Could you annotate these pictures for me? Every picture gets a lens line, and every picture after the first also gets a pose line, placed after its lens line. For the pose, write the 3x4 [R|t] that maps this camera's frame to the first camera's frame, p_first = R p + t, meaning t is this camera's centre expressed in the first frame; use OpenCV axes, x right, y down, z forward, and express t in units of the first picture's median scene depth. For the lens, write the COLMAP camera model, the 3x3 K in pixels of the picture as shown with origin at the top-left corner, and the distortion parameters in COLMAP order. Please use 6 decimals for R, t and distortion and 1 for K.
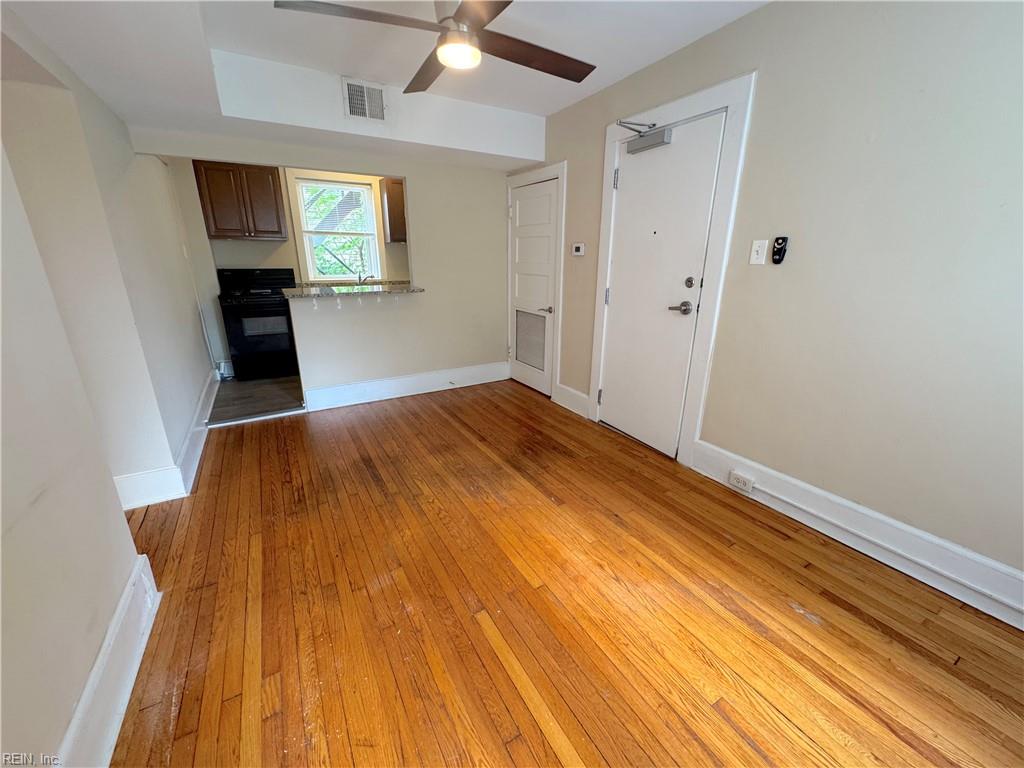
lens RADIAL K [[404.4, 0, 512.3], [0, 404.4, 383.0], [0, 0, 1]] dist [-0.000112, 0.000292]
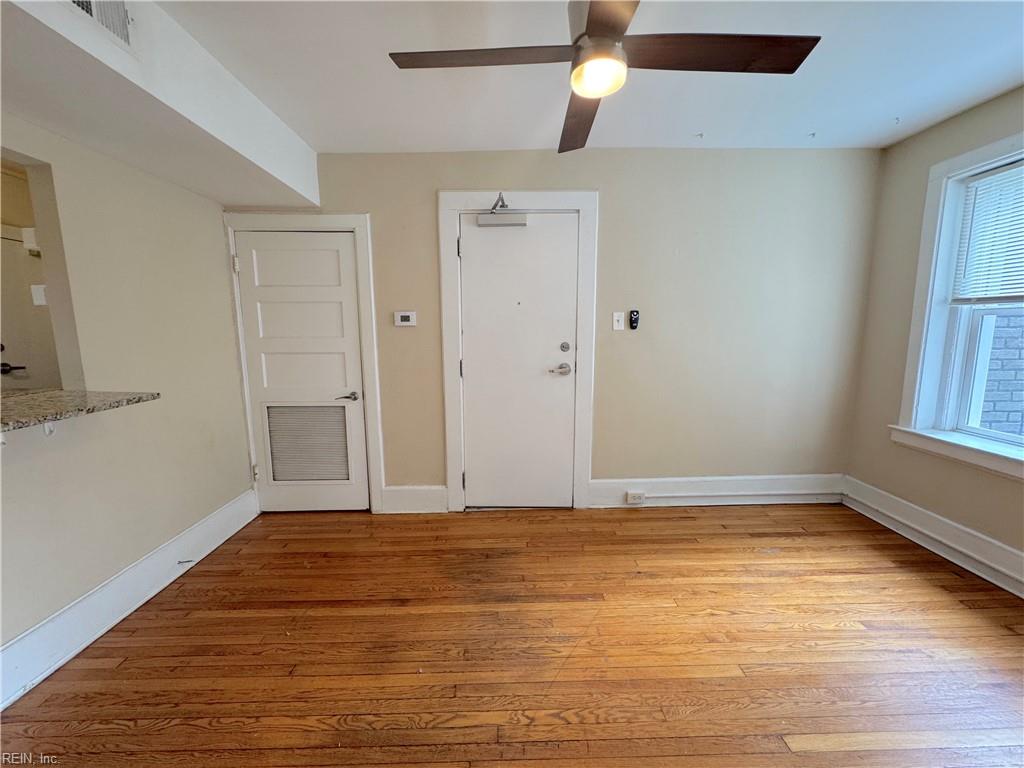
lens RADIAL K [[404.4, 0, 516.0], [0, 404.4, 385.6], [0, 0, 1]] dist [-0.000112, 0.000292]
pose [[0.497863, -0.134918, 0.856697, -0.393632], [0.269160, 0.963084, -0.004748, -0.113929], [-0.824430, 0.232953, 0.515798, 0.354103]]
